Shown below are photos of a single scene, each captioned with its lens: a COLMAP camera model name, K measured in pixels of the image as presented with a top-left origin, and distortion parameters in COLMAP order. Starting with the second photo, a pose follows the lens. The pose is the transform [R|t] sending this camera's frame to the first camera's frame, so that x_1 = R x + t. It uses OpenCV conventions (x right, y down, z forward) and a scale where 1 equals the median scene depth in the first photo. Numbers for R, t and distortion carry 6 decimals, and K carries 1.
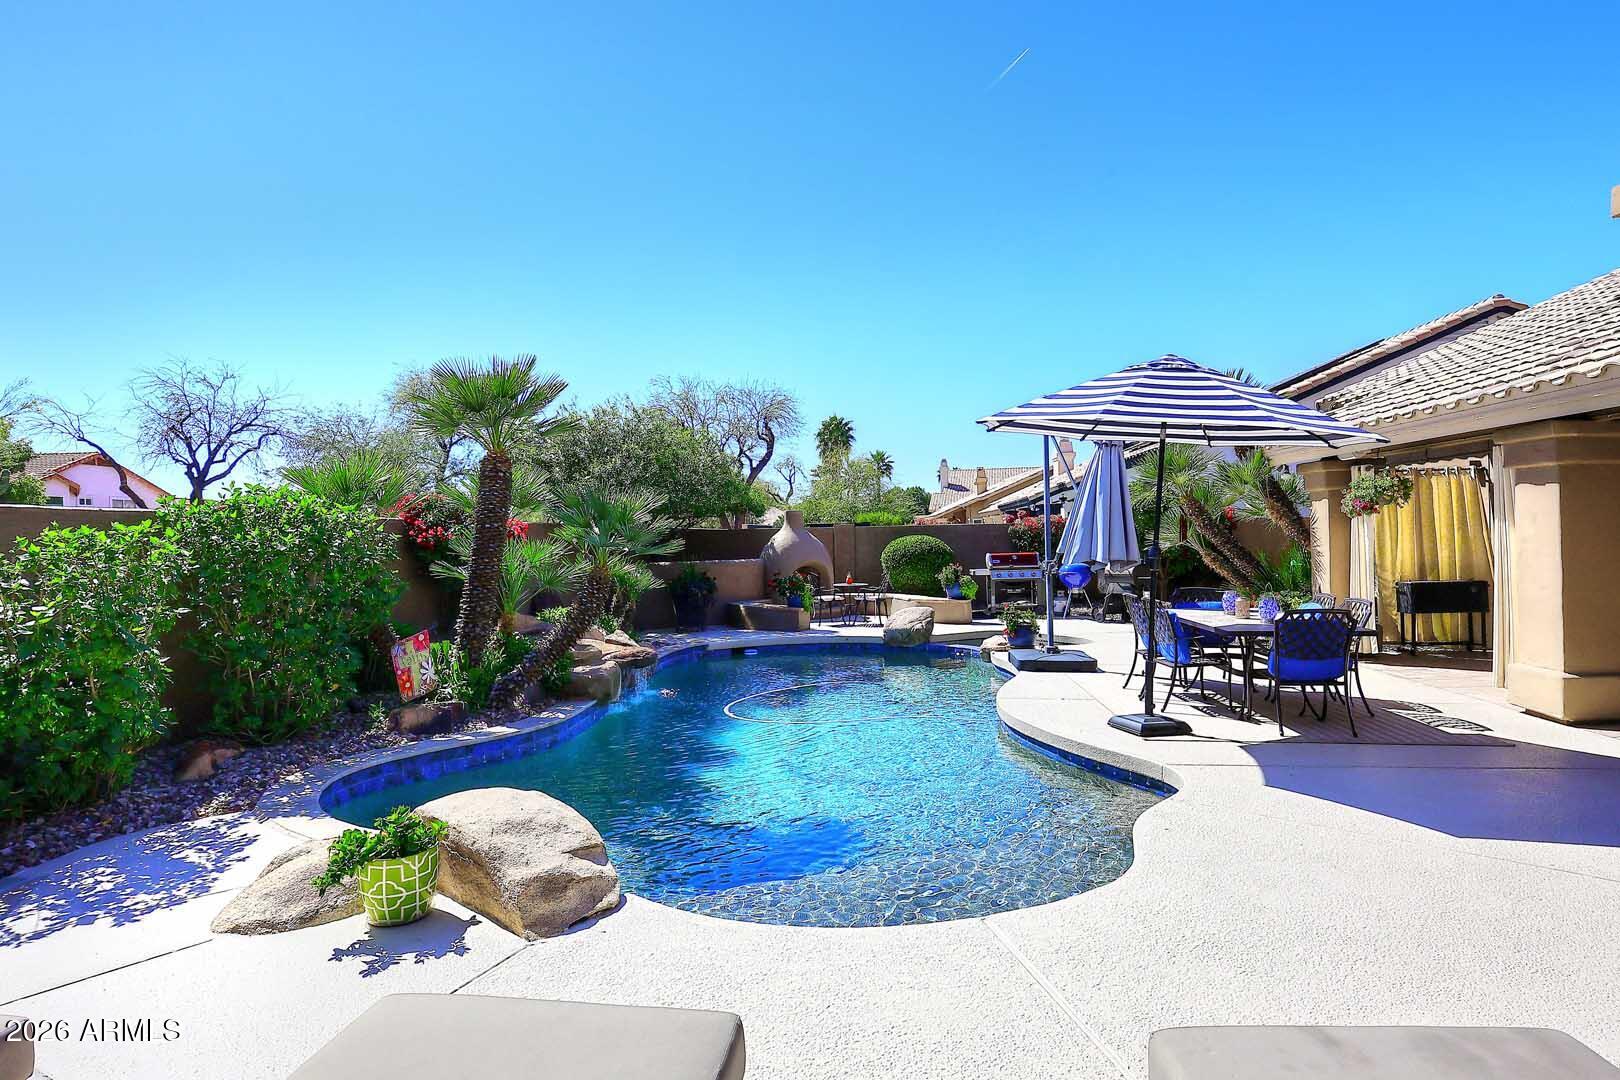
lens RADIAL K [[897.1, 0, 817.2], [0, 897.1, 538.3], [0, 0, 1]] dist [0.000130, -0.001593]
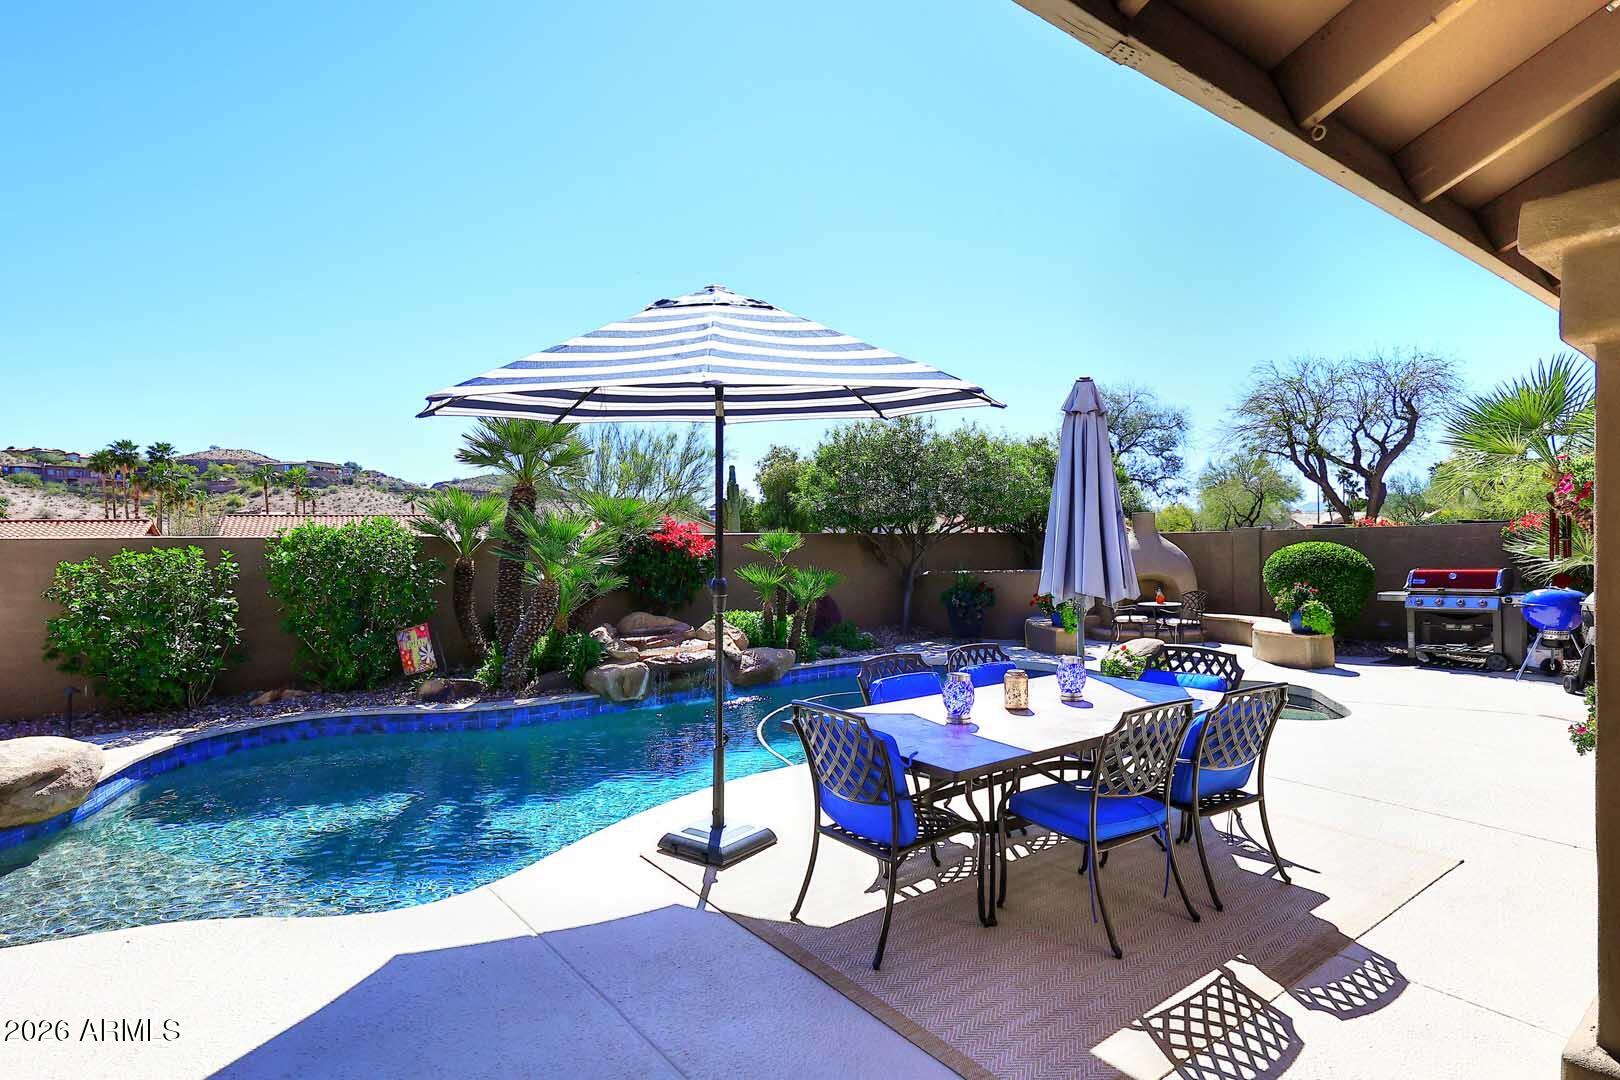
lens RADIAL K [[819.9, 0, 820.2], [0, 819.9, 558.5], [0, 0, 1]] dist [0.002735, -0.000168]
pose [[0.667186, 0.013979, -0.744760, 0.357984], [0.005041, 0.999716, 0.023281, -0.007911], [0.744874, -0.019287, 0.666927, 0.261341]]
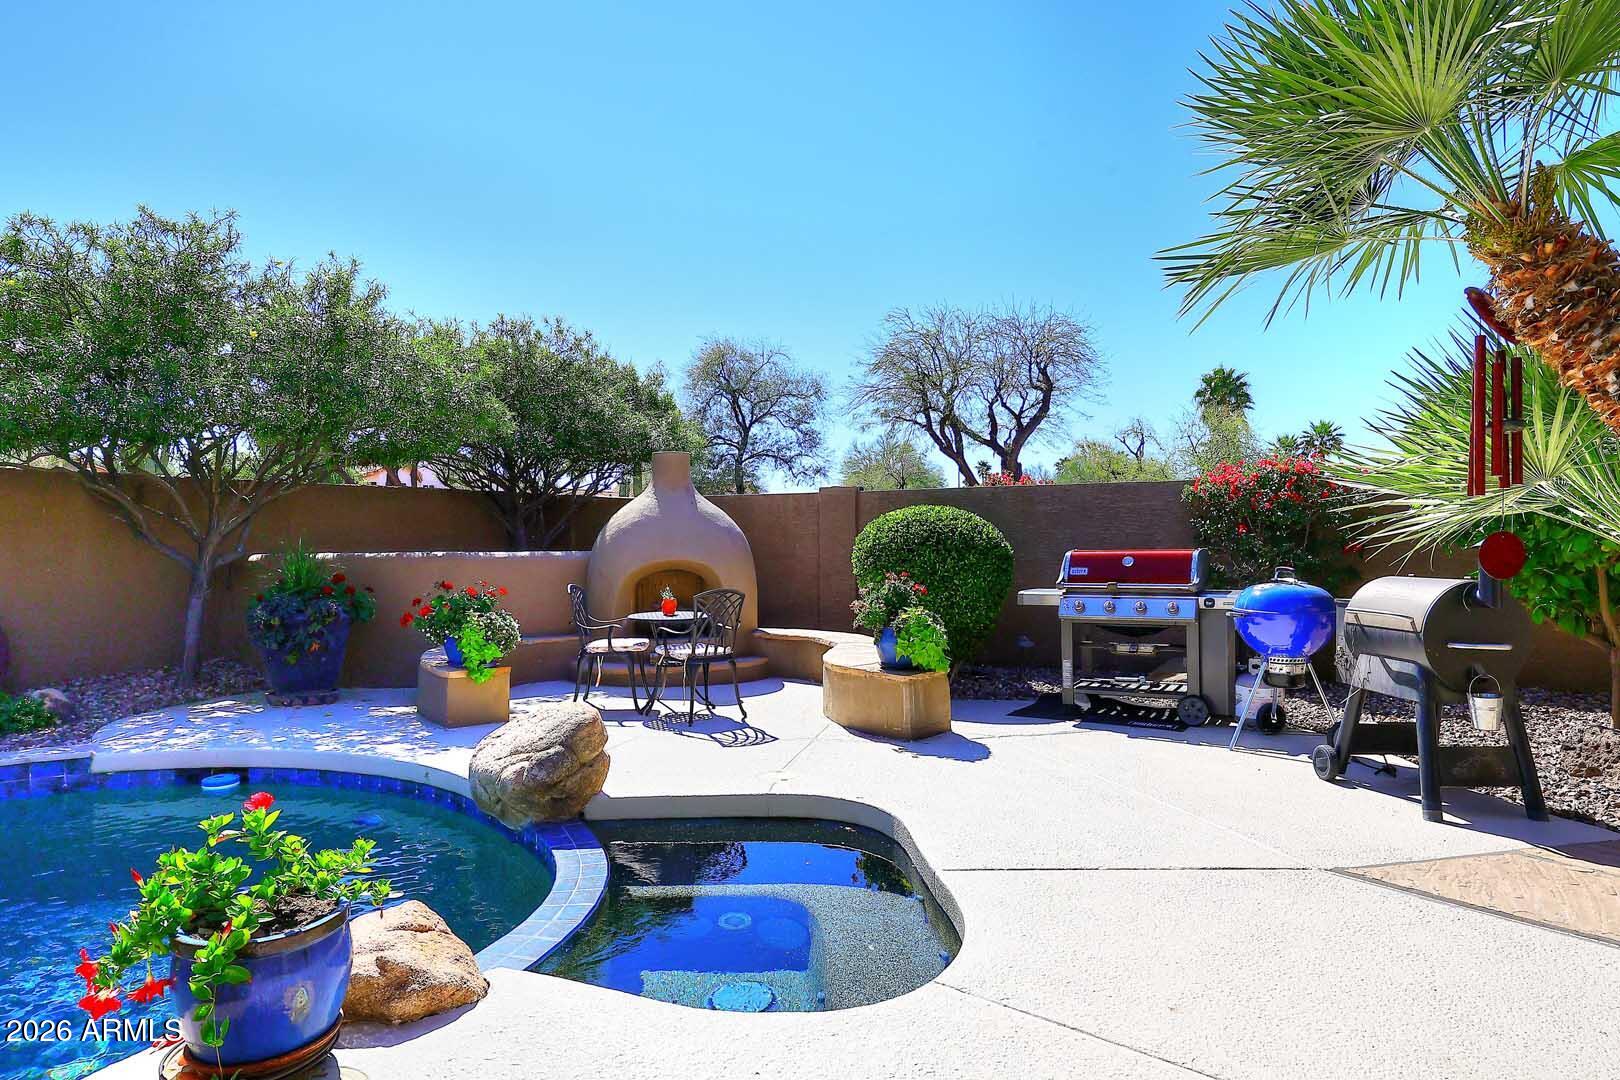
lens RADIAL K [[970.9, 0, 817.9], [0, 970.9, 540.0], [0, 0, 1]] dist [0.004995, -0.000222]
pose [[0.904274, 0.015571, -0.426669, 0.276594], [-0.012493, 0.999872, 0.010012, 0.009557], [0.426770, -0.003723, 0.904353, 0.576710]]
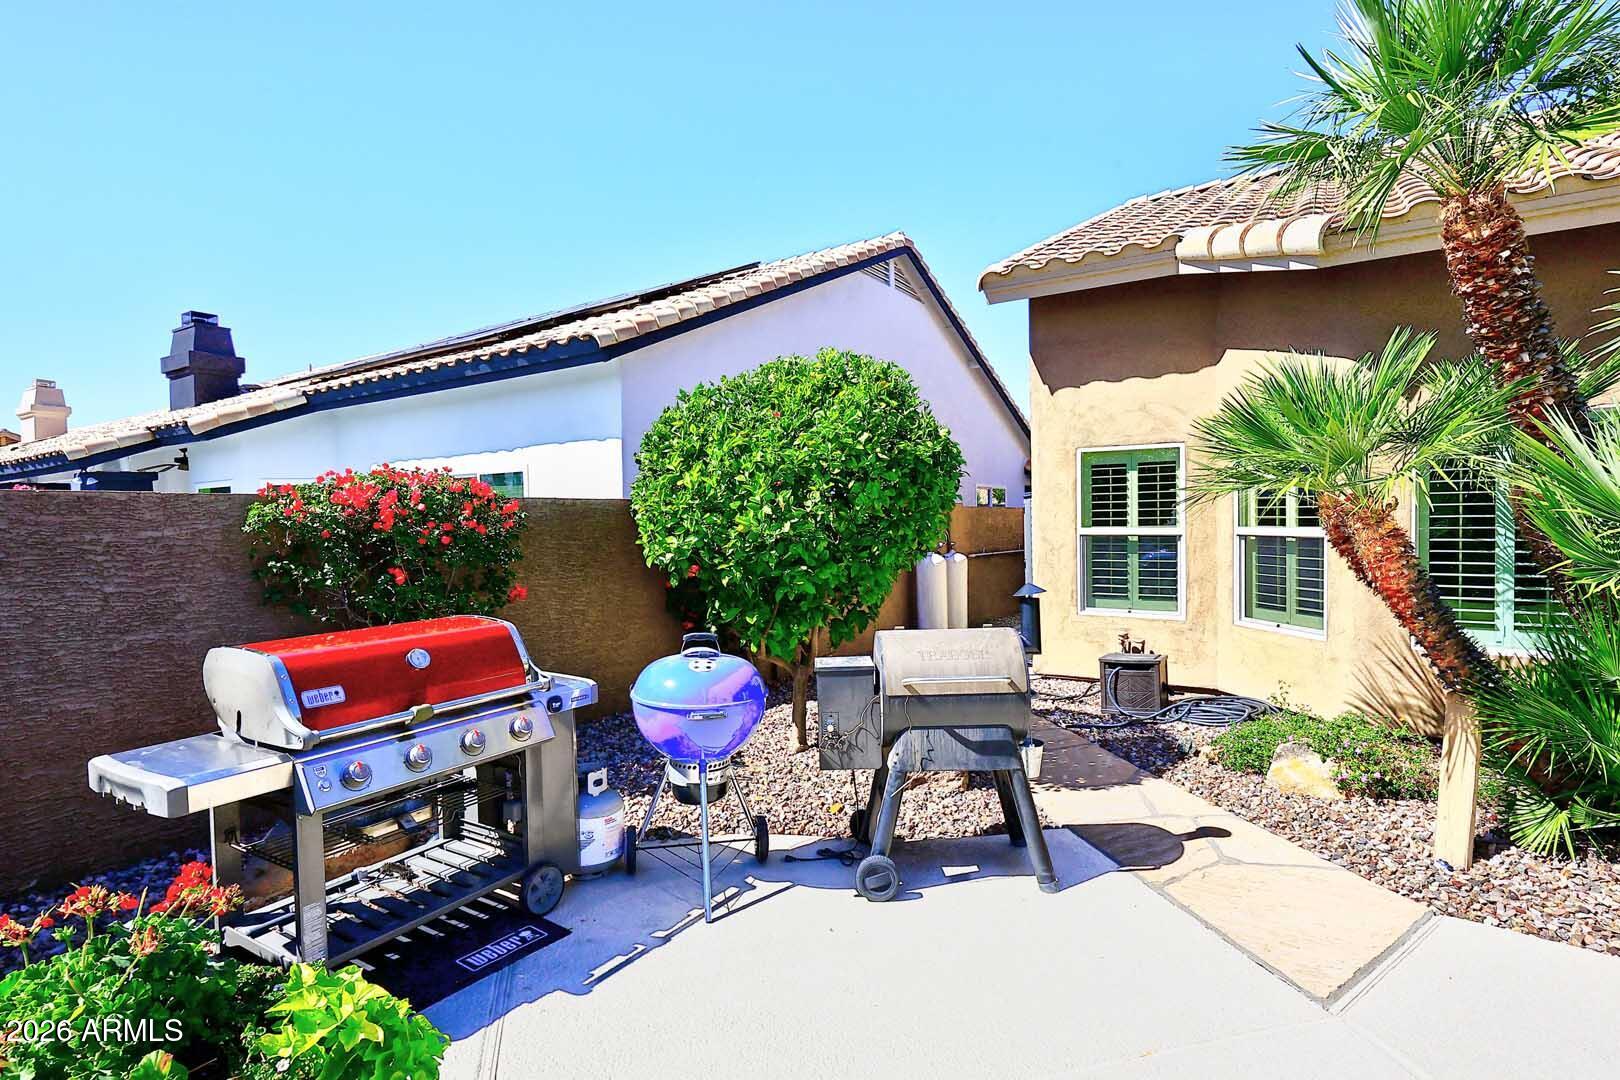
lens RADIAL K [[800.1, 0, 809.0], [0, 800.1, 538.1], [0, 0, 1]] dist [-0.000076, 0.000005]
pose [[0.463471, -0.005709, 0.886094, 0.105129], [0.006268, 0.999975, 0.003164, -0.005117], [-0.886090, 0.004088, 0.463495, 0.846031]]
